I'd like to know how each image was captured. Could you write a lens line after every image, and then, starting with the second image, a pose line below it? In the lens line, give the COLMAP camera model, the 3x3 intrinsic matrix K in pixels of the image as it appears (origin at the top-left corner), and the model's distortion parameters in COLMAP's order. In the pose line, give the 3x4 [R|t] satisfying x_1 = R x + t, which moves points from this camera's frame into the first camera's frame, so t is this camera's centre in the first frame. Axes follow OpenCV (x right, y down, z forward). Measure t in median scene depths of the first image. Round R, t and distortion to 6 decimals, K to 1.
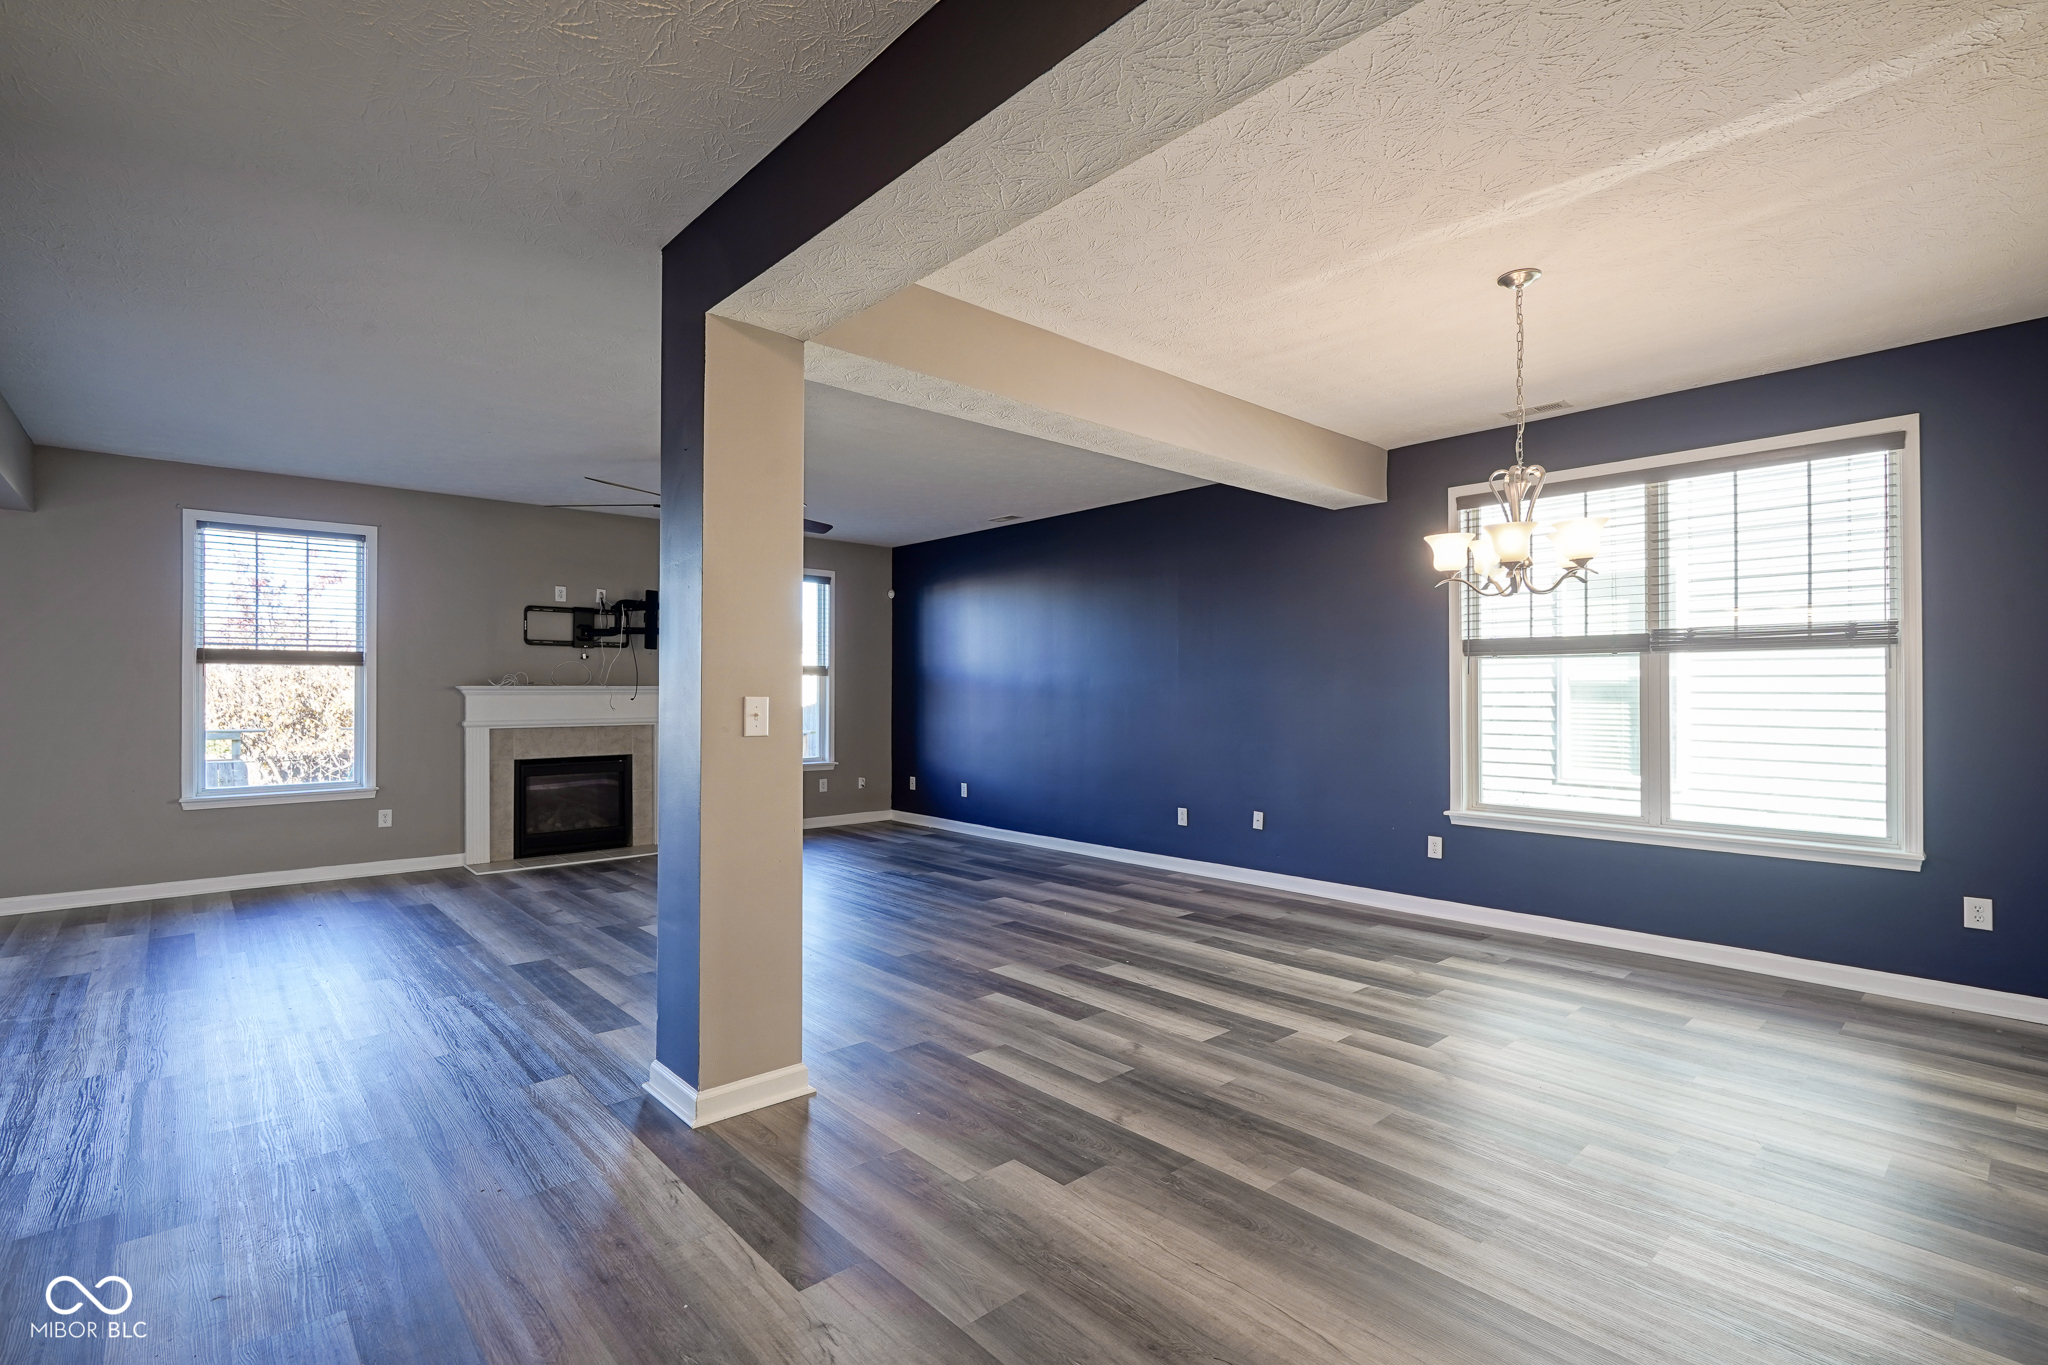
lens RADIAL K [[938.0, 0, 1037.9], [0, 938.0, 681.8], [0, 0, 1]] dist [-0.004123, -0.000282]
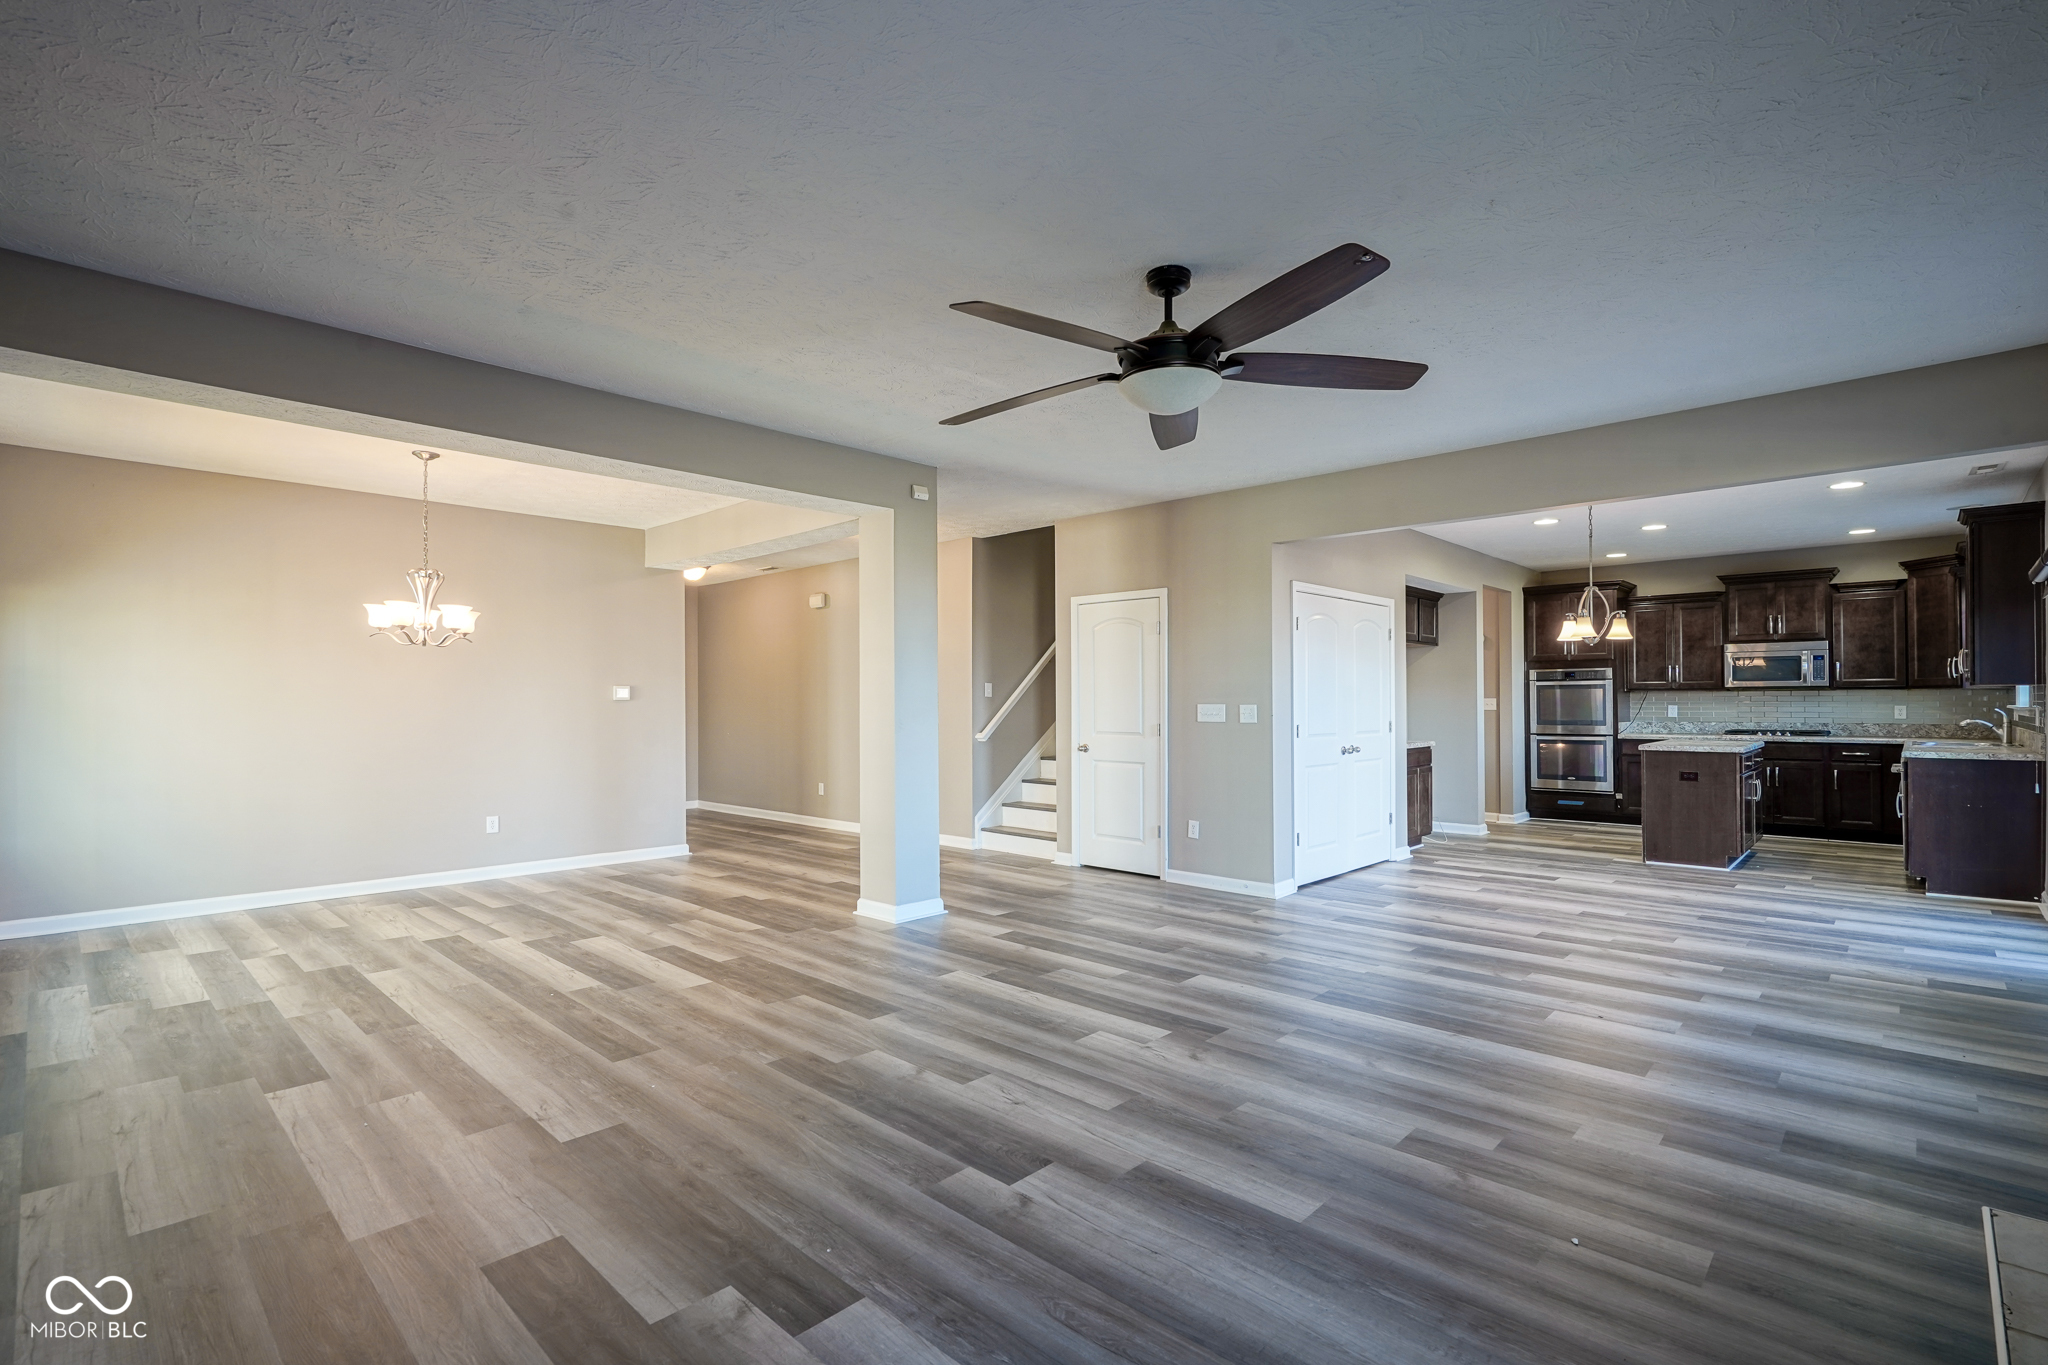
lens RADIAL K [[908.3, 0, 1019.7], [0, 908.3, 694.1], [0, 0, 1]] dist [0.001859, 0.000160]
pose [[-0.998005, 0.002785, -0.063078, -0.218577], [0.004146, 0.999761, -0.021457, 0.016257], [0.063004, -0.021675, -0.997778, 1.365076]]
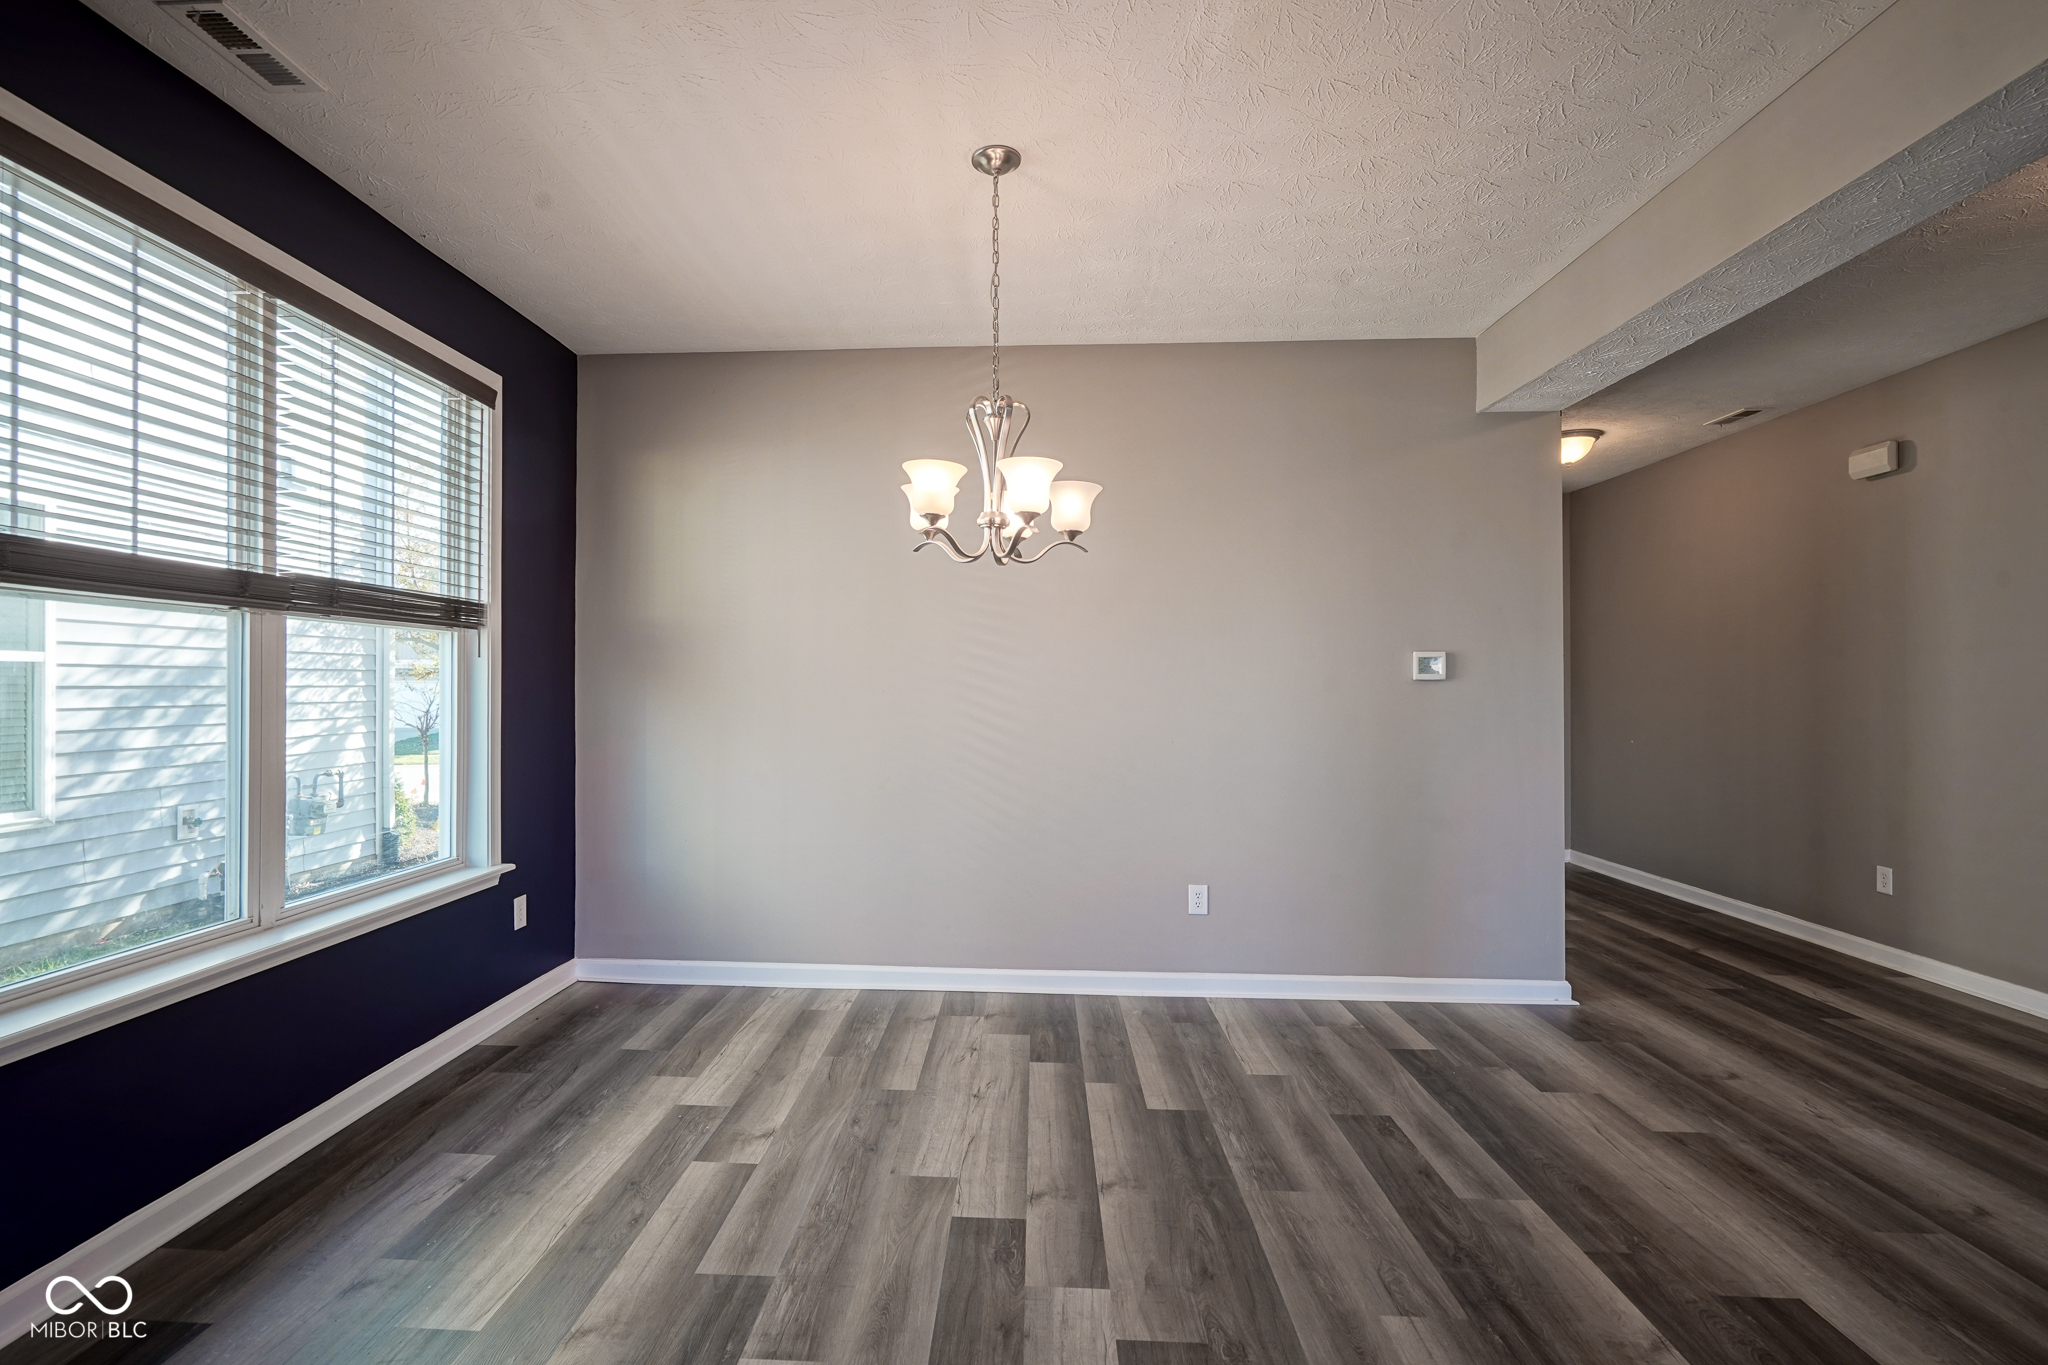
lens RADIAL K [[928.2, 0, 1011.9], [0, 928.2, 686.0], [0, 0, 1]] dist [-0.002582, -0.000134]
pose [[-0.698433, 0.002079, 0.715673, -0.026556], [-0.010202, 0.999865, -0.012860, 0.011387], [-0.715603, -0.016283, -0.698317, 0.788667]]
